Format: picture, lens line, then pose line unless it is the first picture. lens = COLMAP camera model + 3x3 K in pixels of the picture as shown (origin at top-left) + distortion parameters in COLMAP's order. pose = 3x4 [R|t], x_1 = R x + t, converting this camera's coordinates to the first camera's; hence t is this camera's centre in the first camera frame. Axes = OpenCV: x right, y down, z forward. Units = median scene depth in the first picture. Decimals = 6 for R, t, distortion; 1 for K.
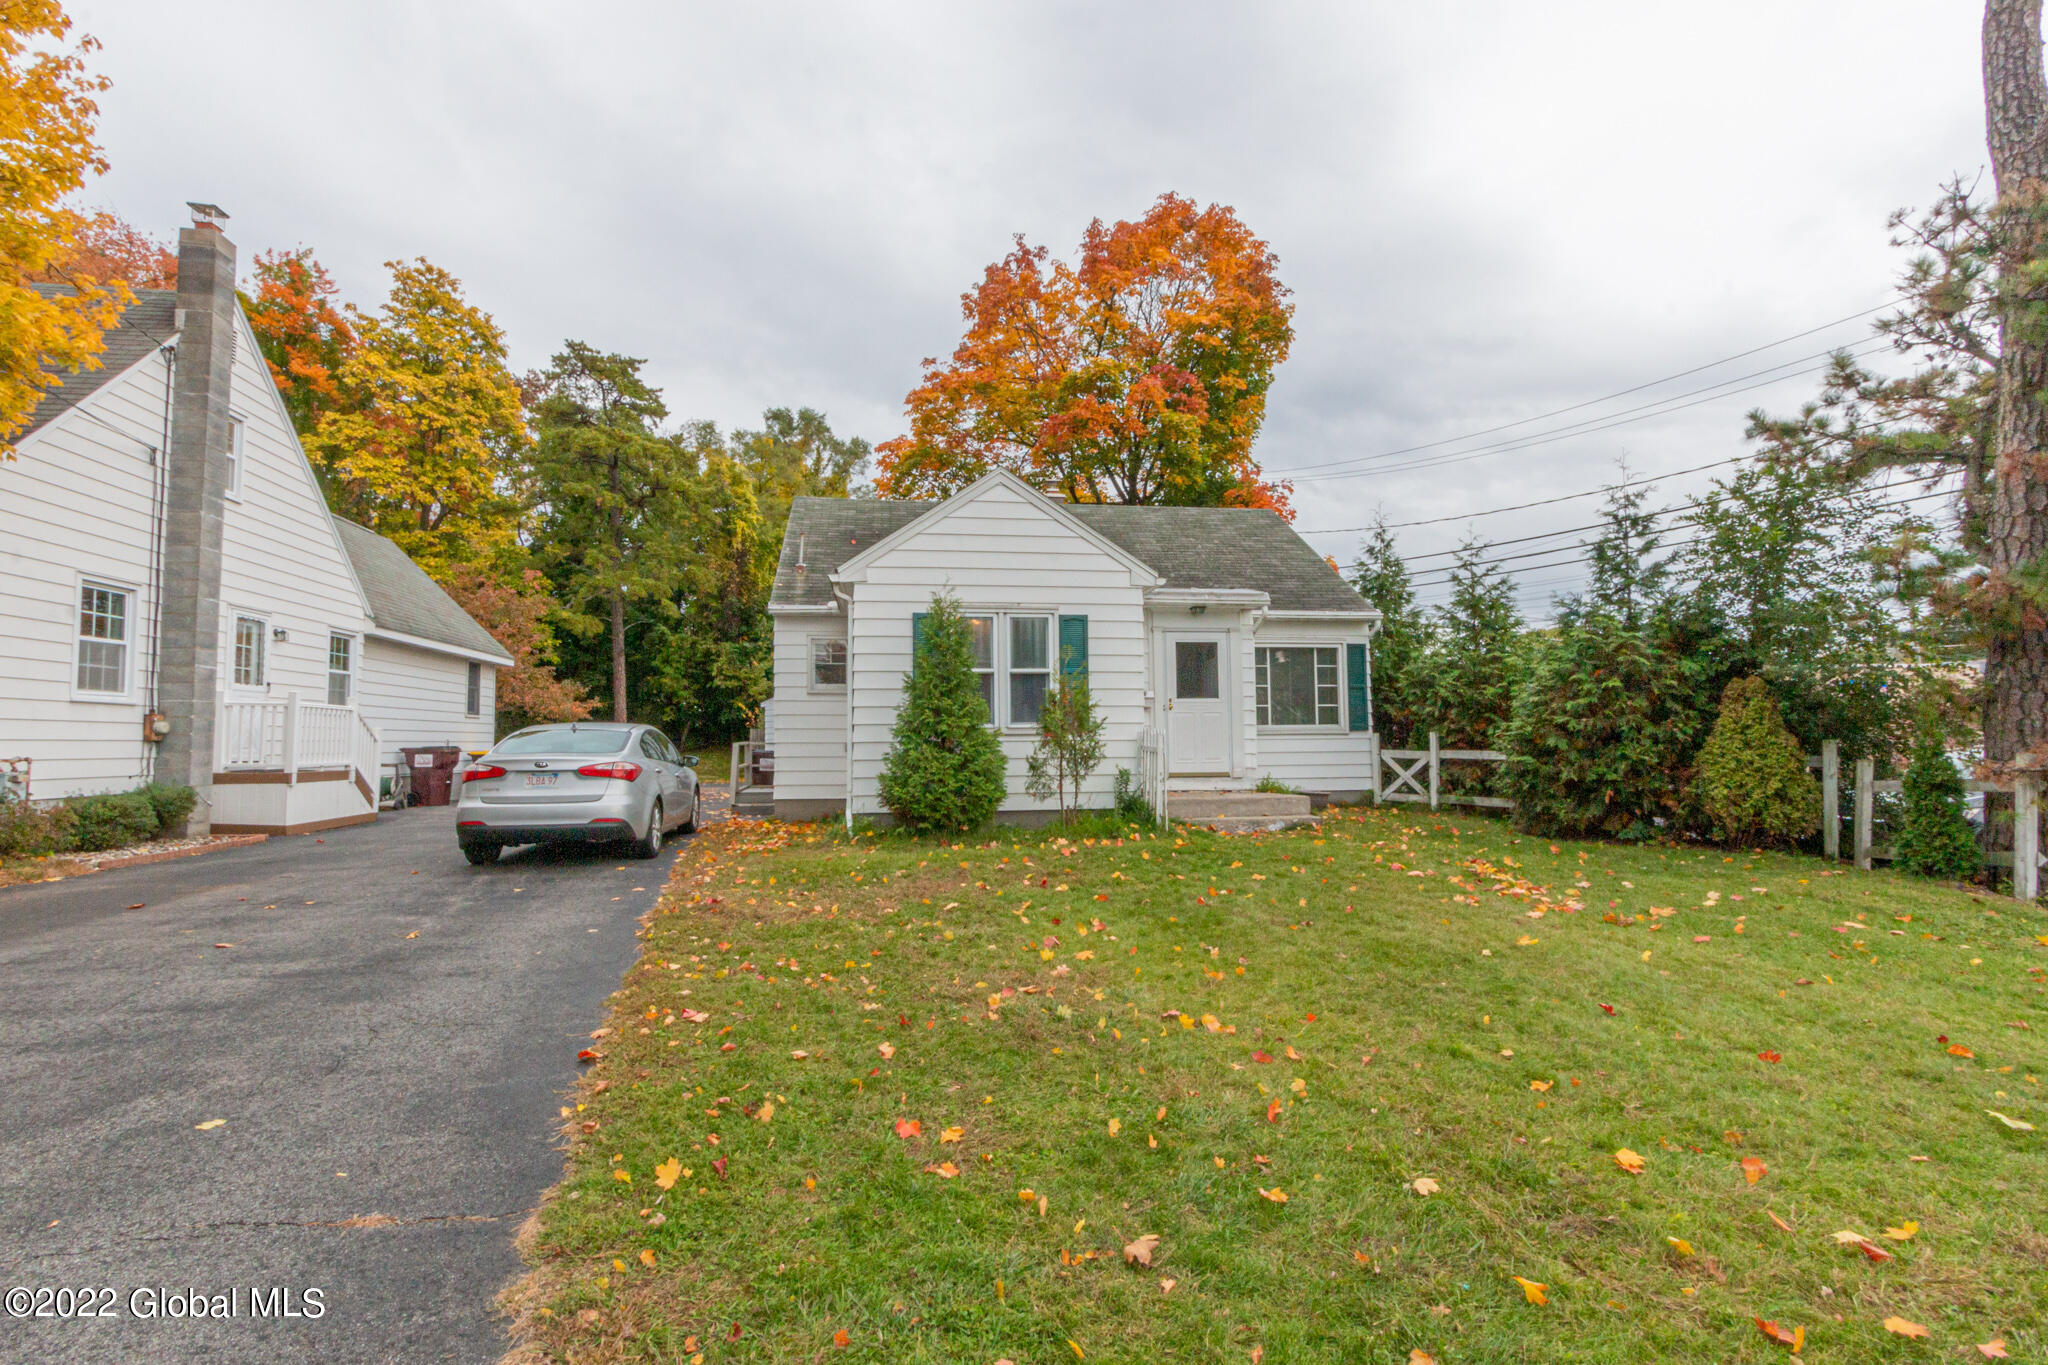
lens RADIAL K [[941.6, 0, 1022.9], [0, 941.6, 680.0], [0, 0, 1]] dist [0.006511, -0.000710]
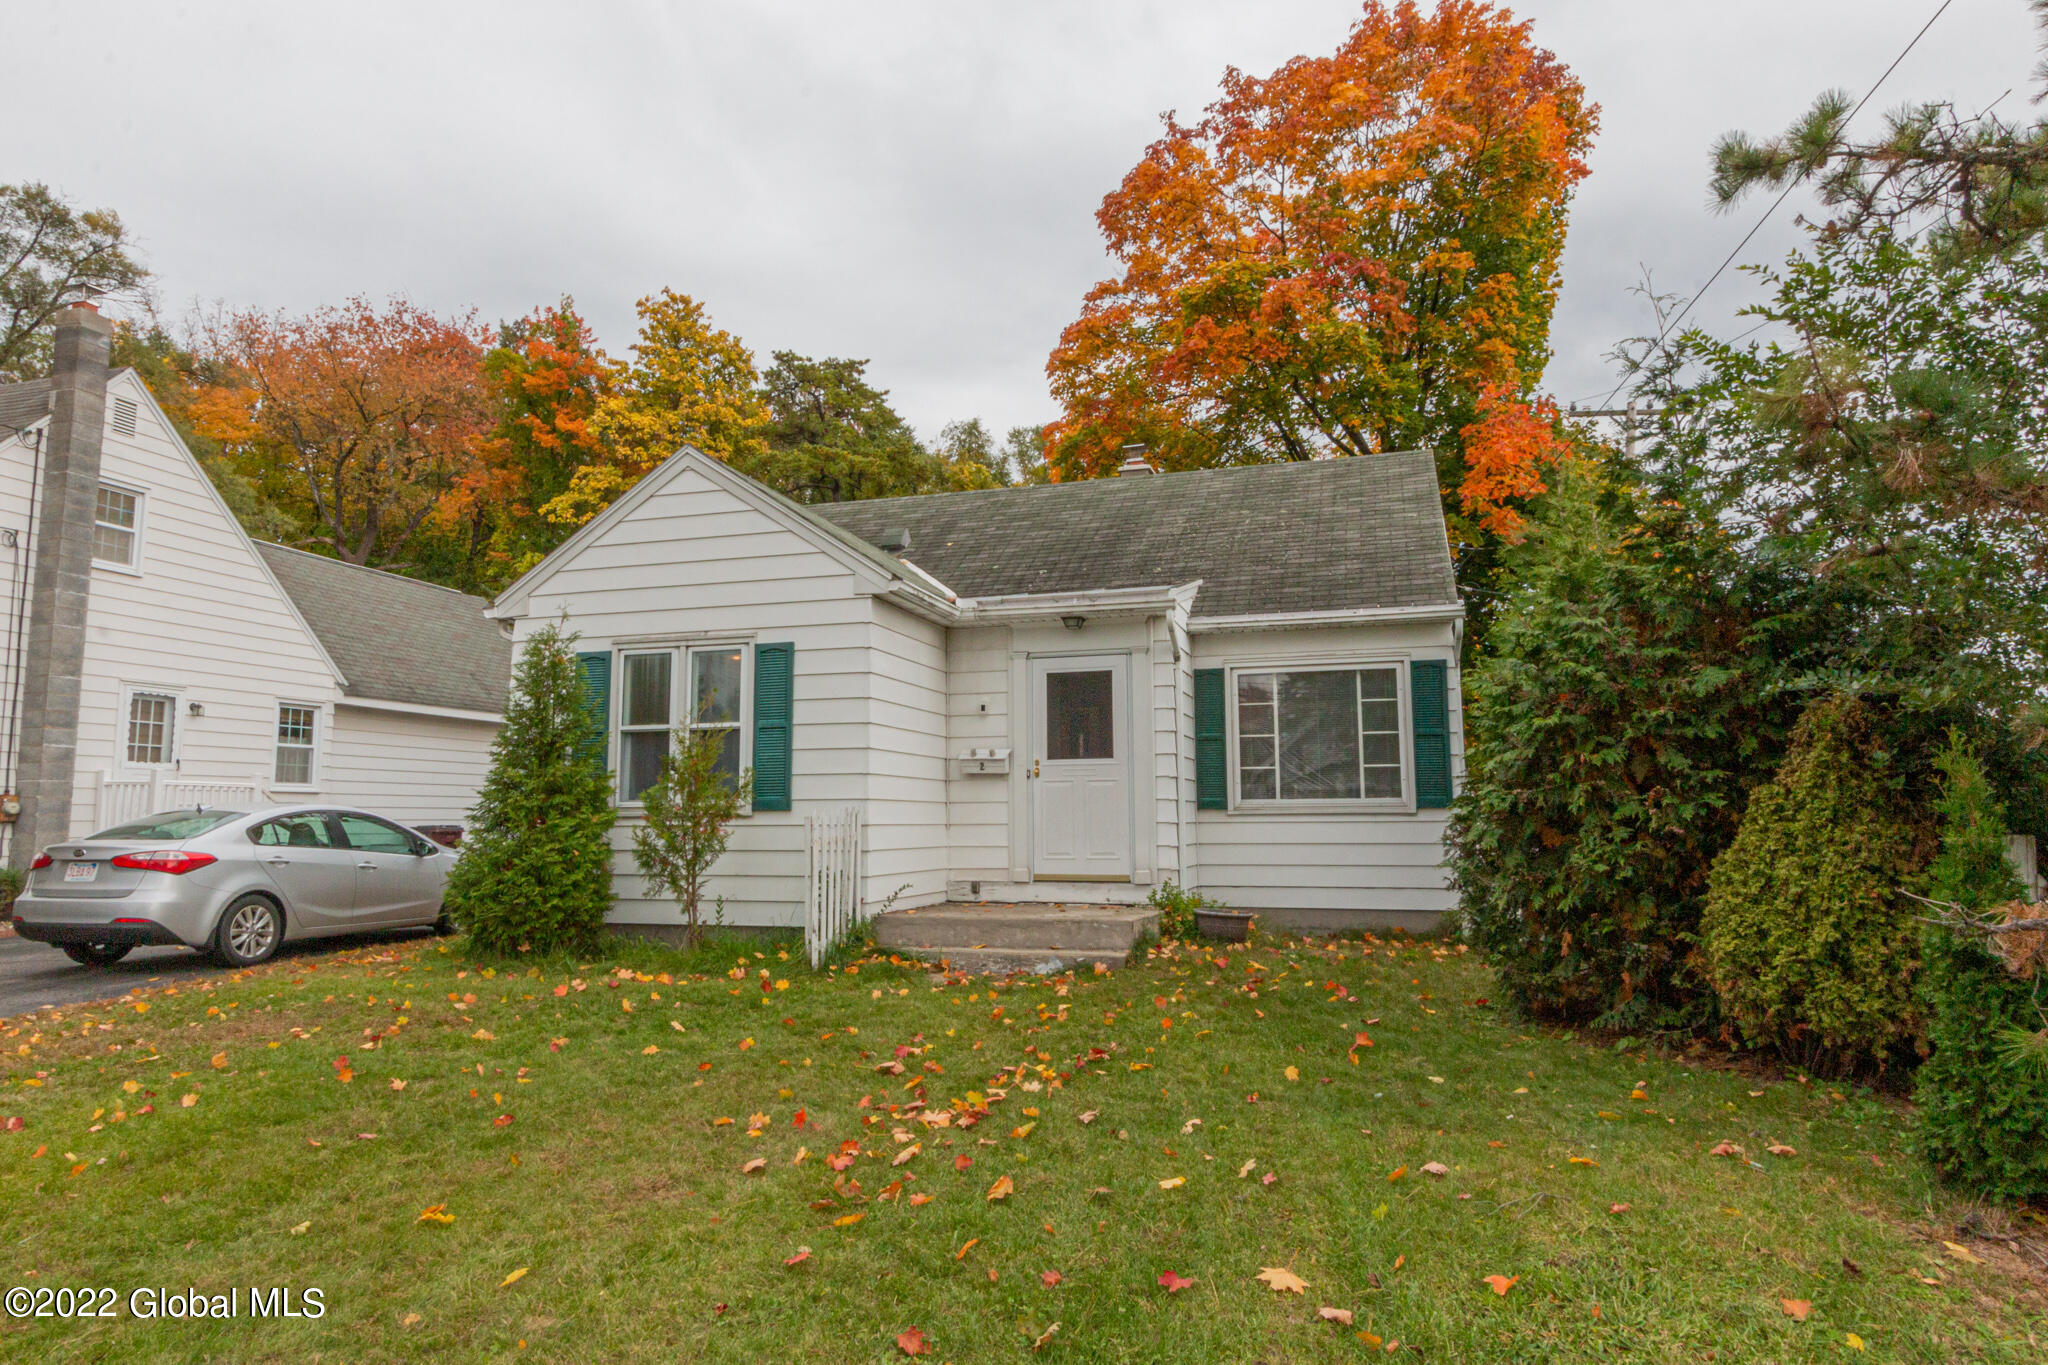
lens RADIAL K [[1236.1, 0, 1021.4], [0, 1236.1, 669.5], [0, 0, 1]] dist [0.005839, 0.001920]
pose [[0.907029, -0.047676, -0.418360, 0.579409], [0.025856, 0.998001, -0.057672, 0.007202], [0.420273, 0.041493, 0.906449, 0.245548]]
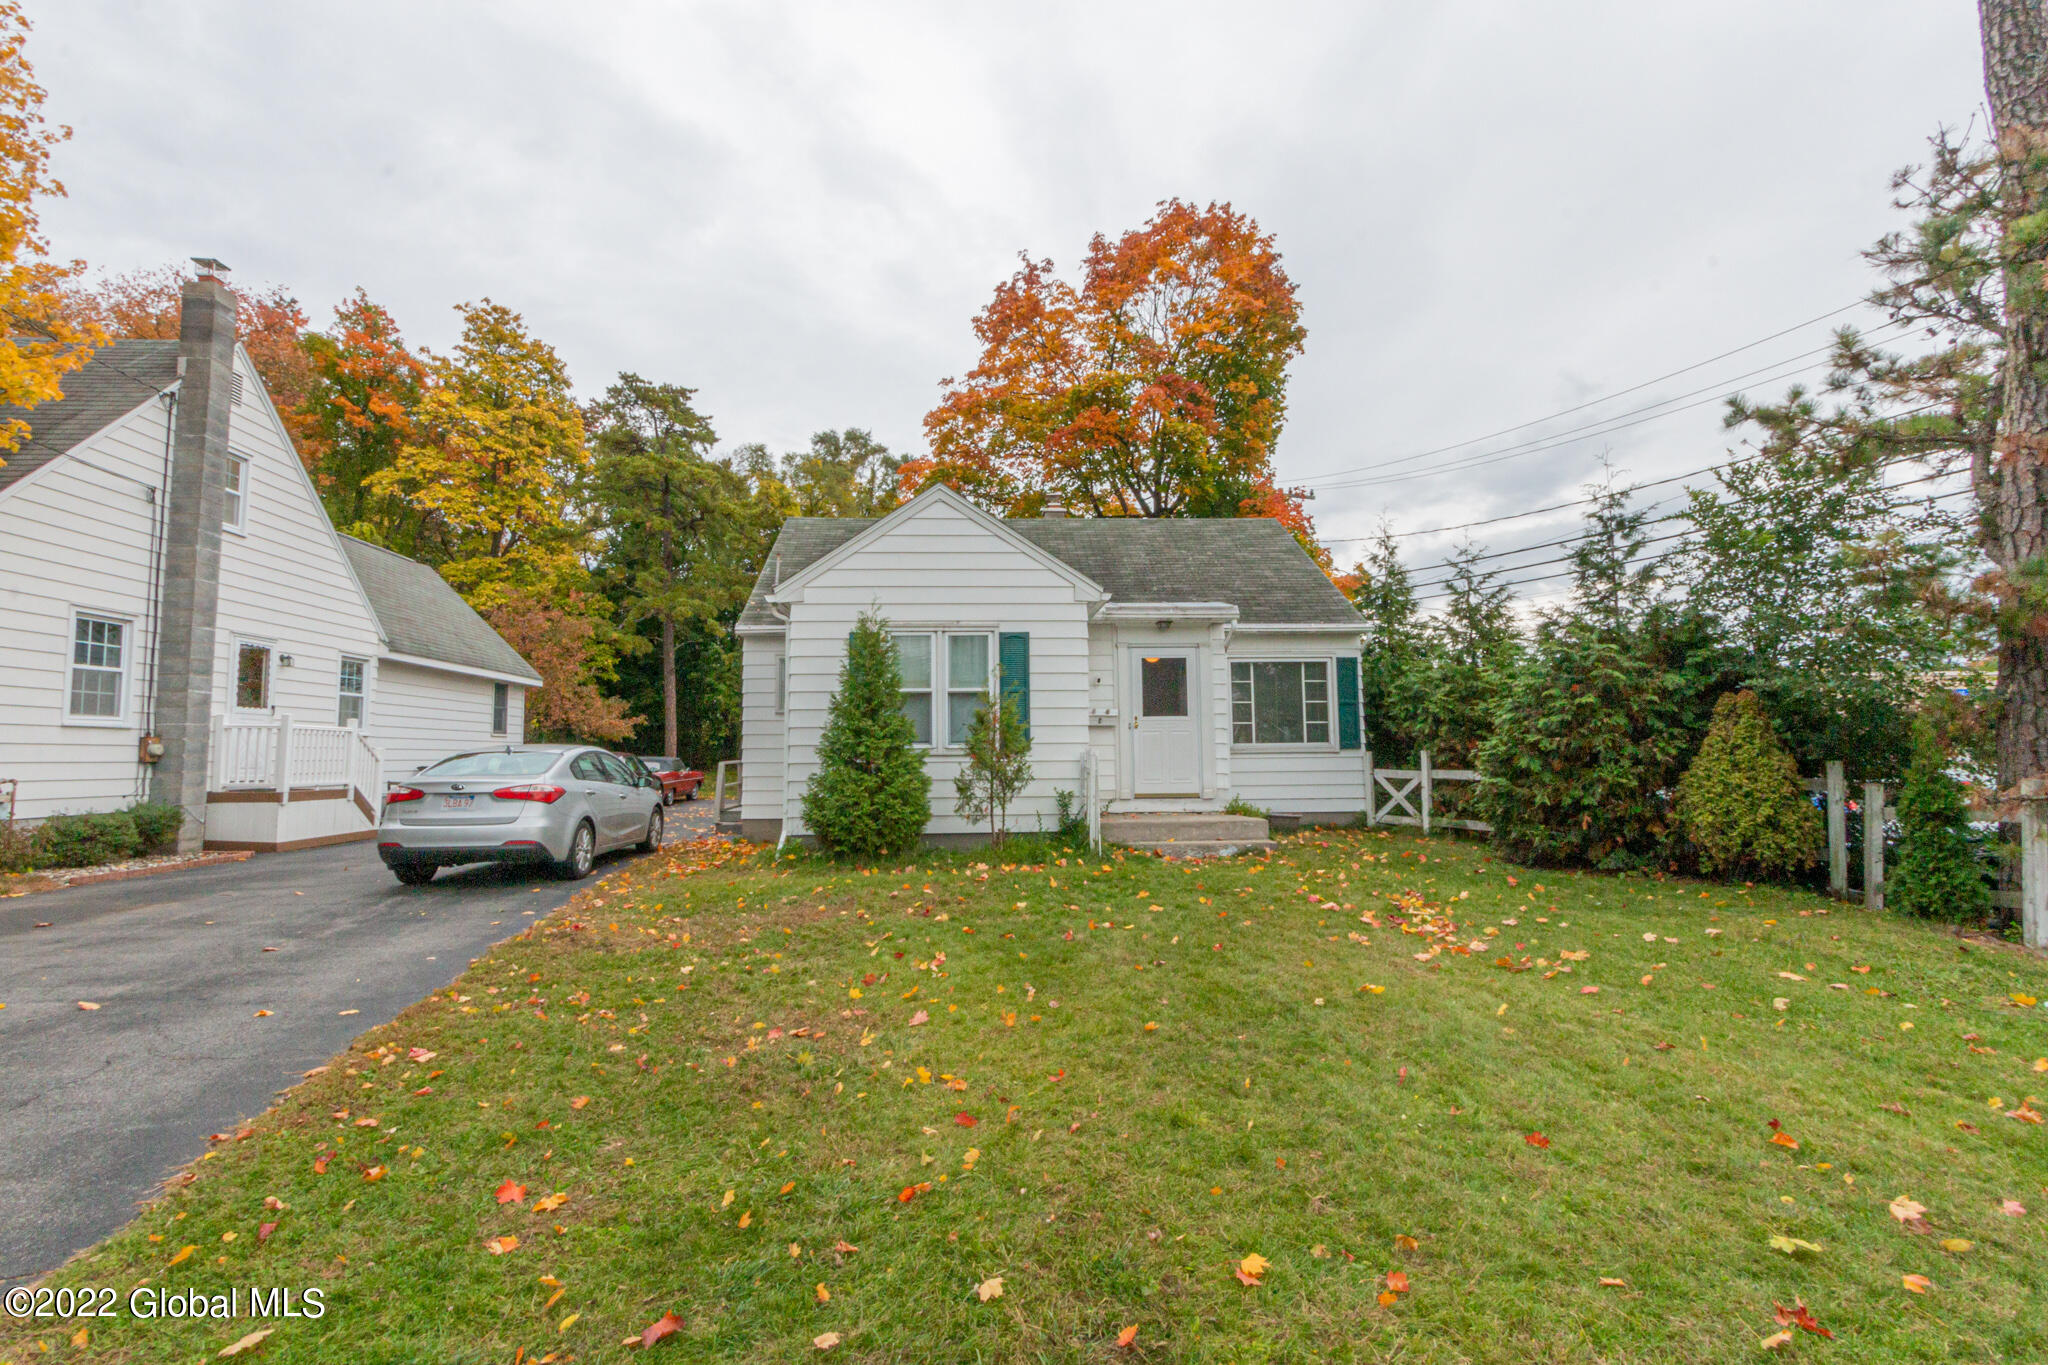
lens RADIAL K [[941.6, 0, 1013.6], [0, 941.6, 677.1], [0, 0, 1]] dist [0.006511, -0.000710]
pose [[0.995715, -0.008873, -0.092053, 0.137931], [0.007240, 0.999811, -0.018065, -0.004815], [0.092196, 0.017321, 0.995590, 0.030170]]
